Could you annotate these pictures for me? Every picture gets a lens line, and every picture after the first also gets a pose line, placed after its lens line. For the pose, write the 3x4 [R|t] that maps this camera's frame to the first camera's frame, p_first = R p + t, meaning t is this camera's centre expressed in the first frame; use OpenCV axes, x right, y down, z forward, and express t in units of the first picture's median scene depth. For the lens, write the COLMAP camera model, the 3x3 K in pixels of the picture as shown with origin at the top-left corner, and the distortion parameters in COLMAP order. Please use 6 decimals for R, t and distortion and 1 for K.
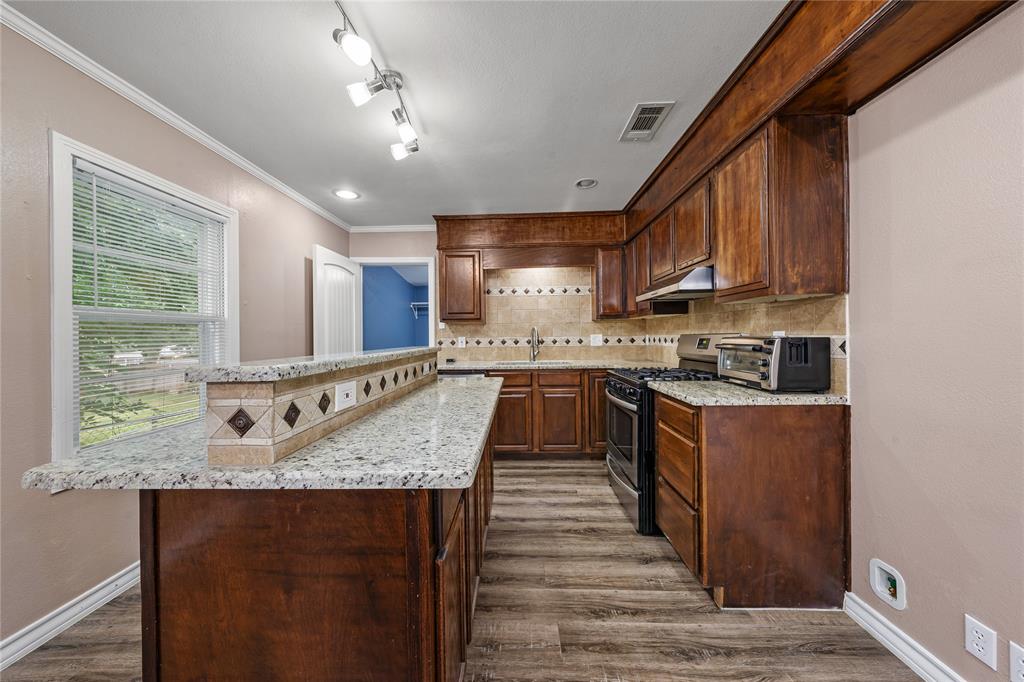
lens RADIAL K [[347.5, 0, 511.0], [0, 347.5, 337.8], [0, 0, 1]] dist [-0.003344, -0.000177]
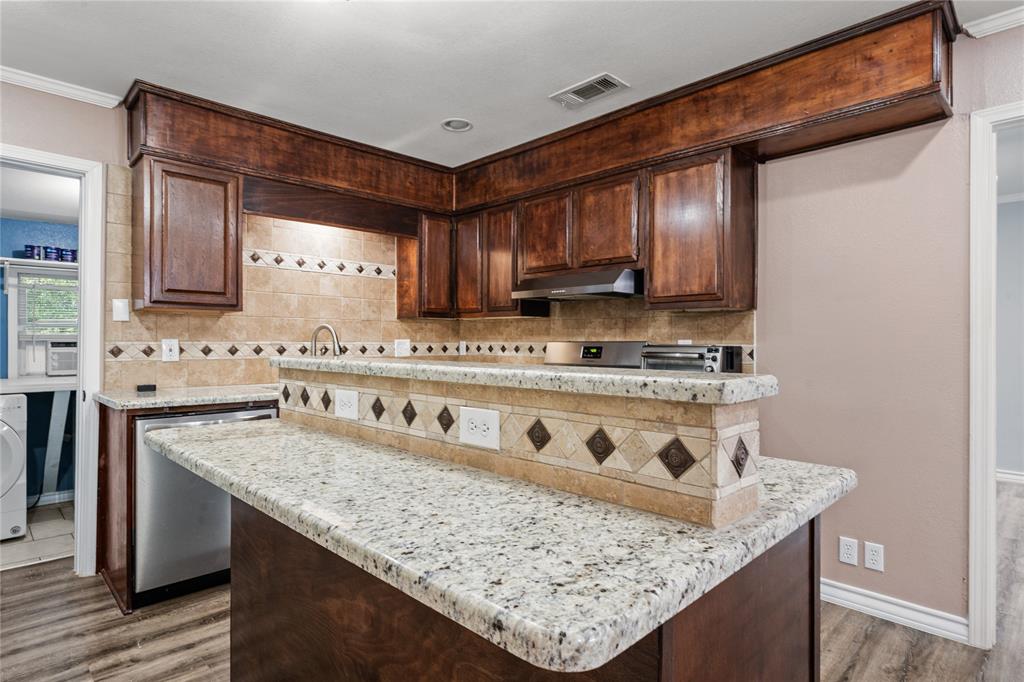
lens RADIAL K [[549.7, 0, 514.9], [0, 549.7, 342.2], [0, 0, 1]] dist [0.003930, -0.000847]
pose [[0.690230, 0.015409, 0.723426, -0.443826], [-0.010419, 0.999881, -0.011357, 0.006645], [-0.723515, 0.000302, 0.690309, 0.127888]]
